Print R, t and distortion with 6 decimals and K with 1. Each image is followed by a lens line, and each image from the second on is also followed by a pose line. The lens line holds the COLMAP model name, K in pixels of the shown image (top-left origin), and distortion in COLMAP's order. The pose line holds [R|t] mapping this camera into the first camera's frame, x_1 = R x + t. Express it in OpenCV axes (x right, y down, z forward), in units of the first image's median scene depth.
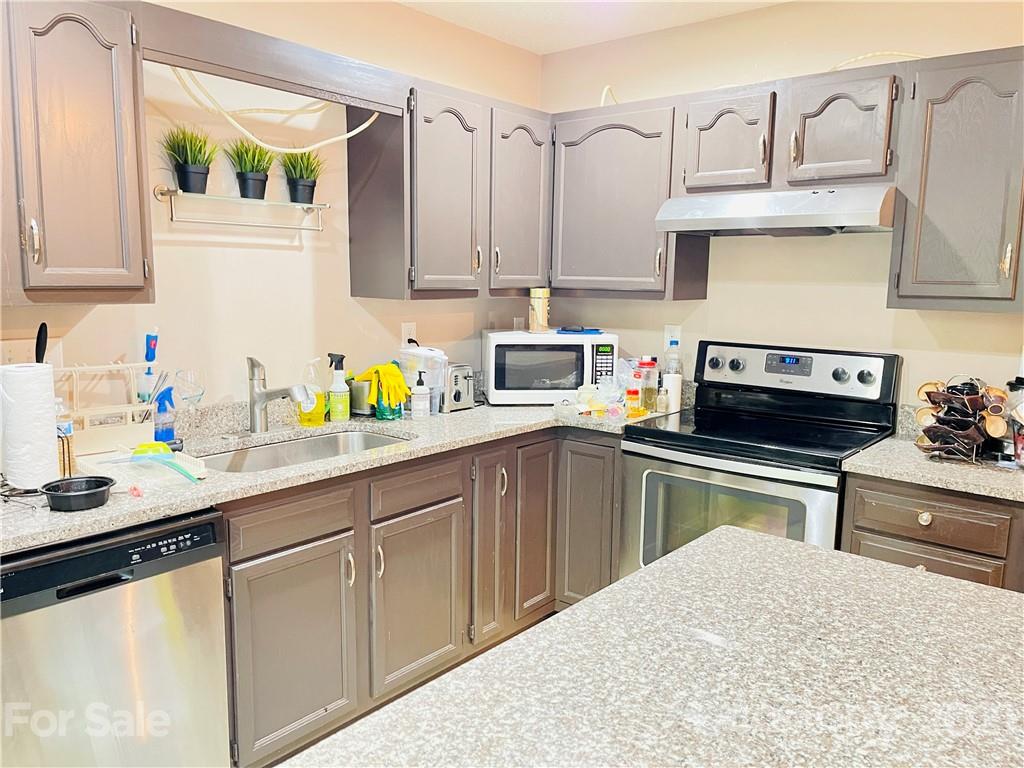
lens RADIAL K [[768.0, 0, 511.1], [0, 768.0, 383.8], [0, 0, 1]] dist [0.036548, -0.027549]
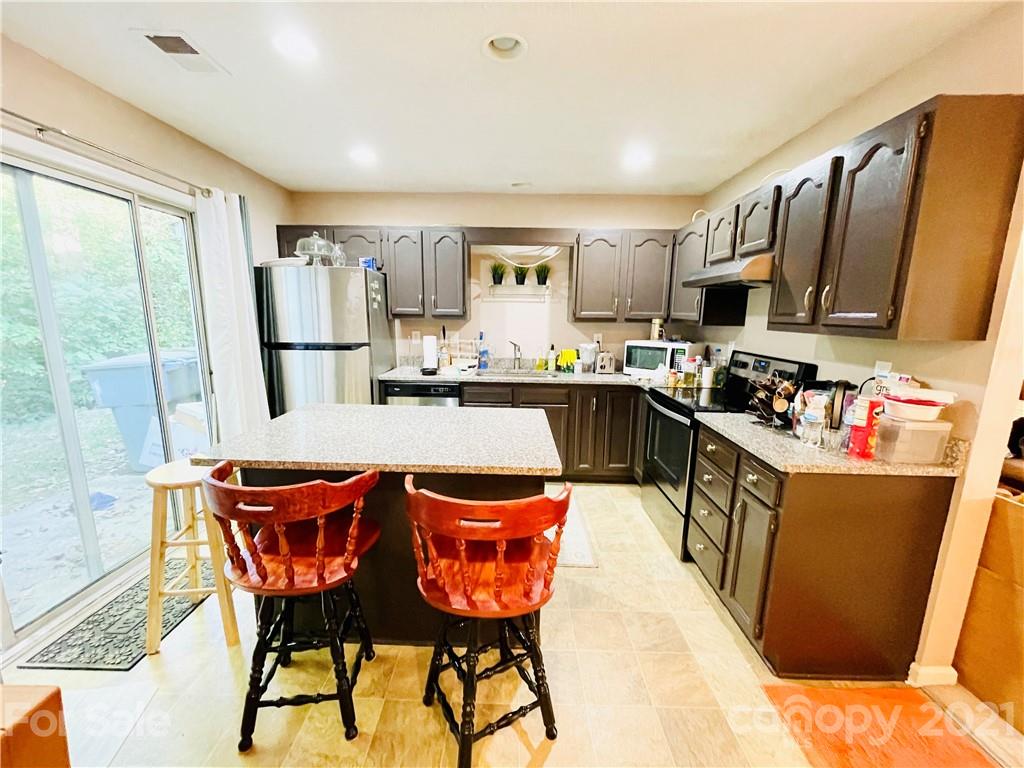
lens RADIAL K [[410.5, 0, 510.0], [0, 410.5, 385.6], [0, 0, 1]] dist [-0.006196, 0.001998]
pose [[0.635794, 0.129041, -0.760996, 0.719036], [-0.112699, 0.990880, 0.073865, 0.012952], [0.763587, 0.038800, 0.644538, 0.036983]]
